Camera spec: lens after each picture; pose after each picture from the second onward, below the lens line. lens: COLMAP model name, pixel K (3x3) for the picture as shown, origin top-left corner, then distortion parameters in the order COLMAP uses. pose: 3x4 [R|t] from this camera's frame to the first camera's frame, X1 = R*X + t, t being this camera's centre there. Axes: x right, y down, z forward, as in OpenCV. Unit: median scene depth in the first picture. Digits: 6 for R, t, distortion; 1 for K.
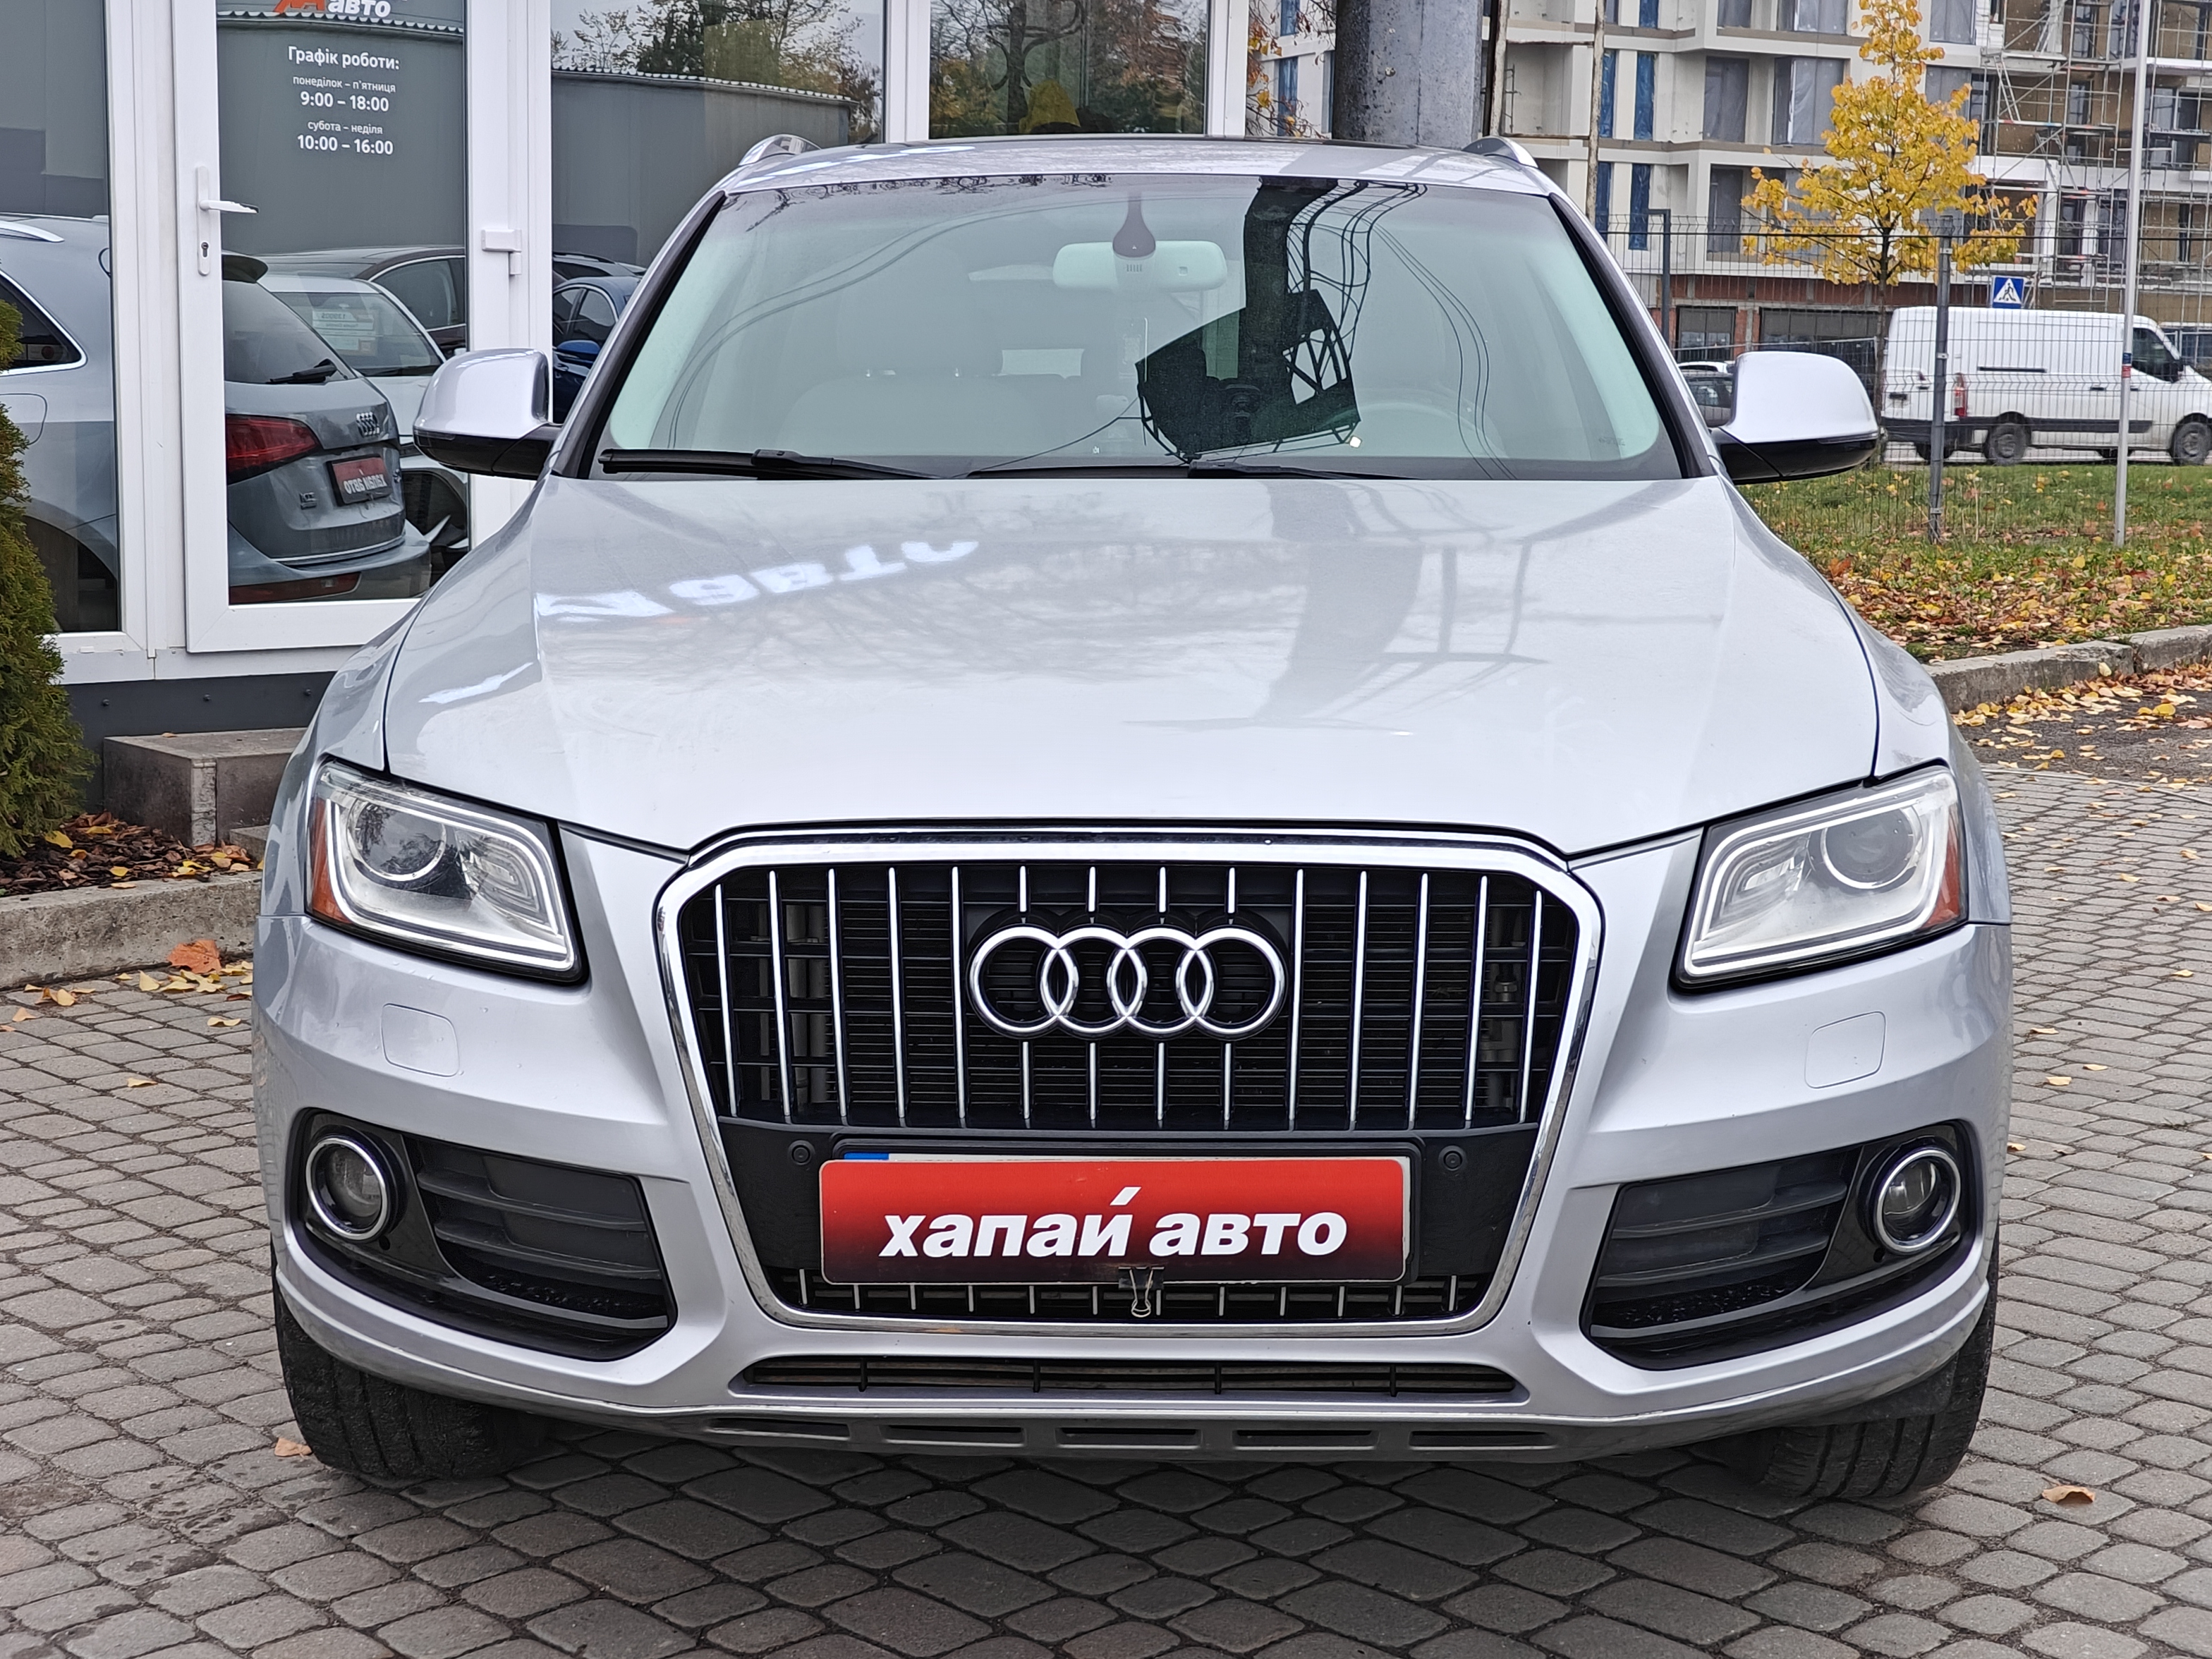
lens RADIAL K [[3247.1, 0, 1106.0], [0, 3247.1, 829.5], [0, 0, 1]] dist [0.121681, -0.062247]
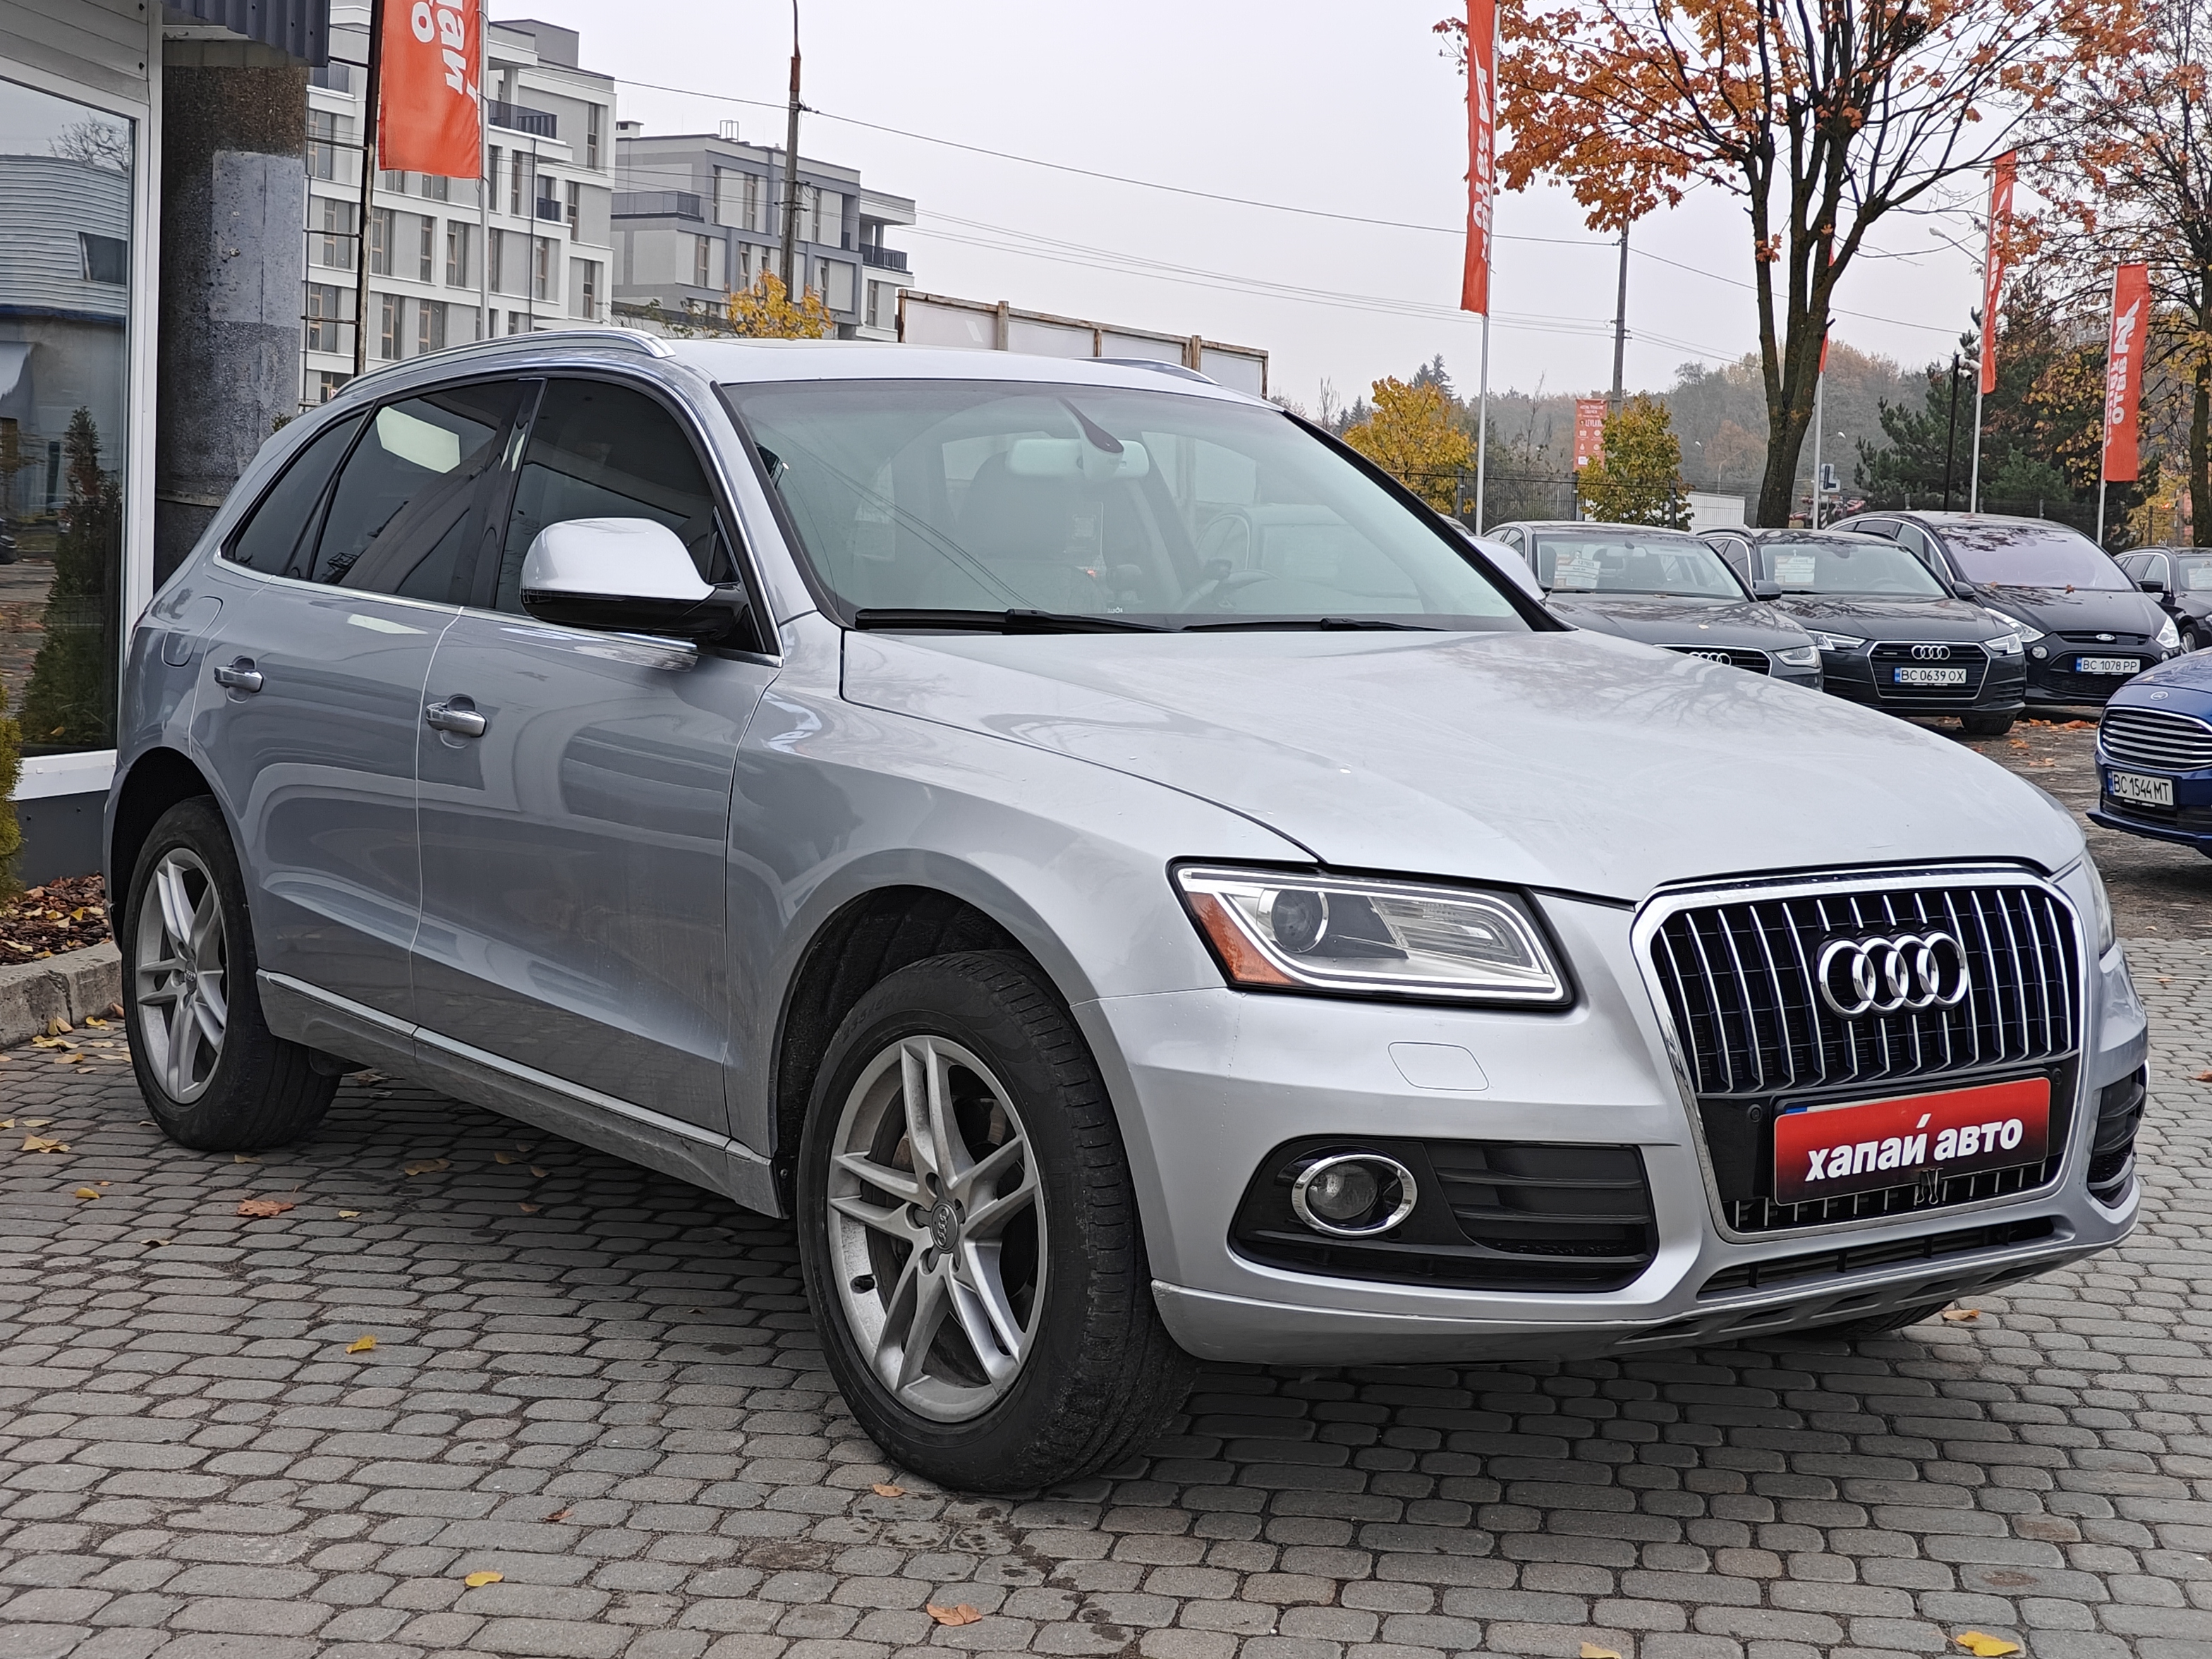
lens RADIAL K [[3247.1, 0, 1106.0], [0, 3247.1, 829.5], [0, 0, 1]] dist [0.121681, -0.062247]
pose [[0.801956, -0.045292, 0.595664, -1.130517], [0.075576, 0.996802, -0.025956, -0.005224], [-0.592584, 0.065833, 0.802814, 0.044554]]
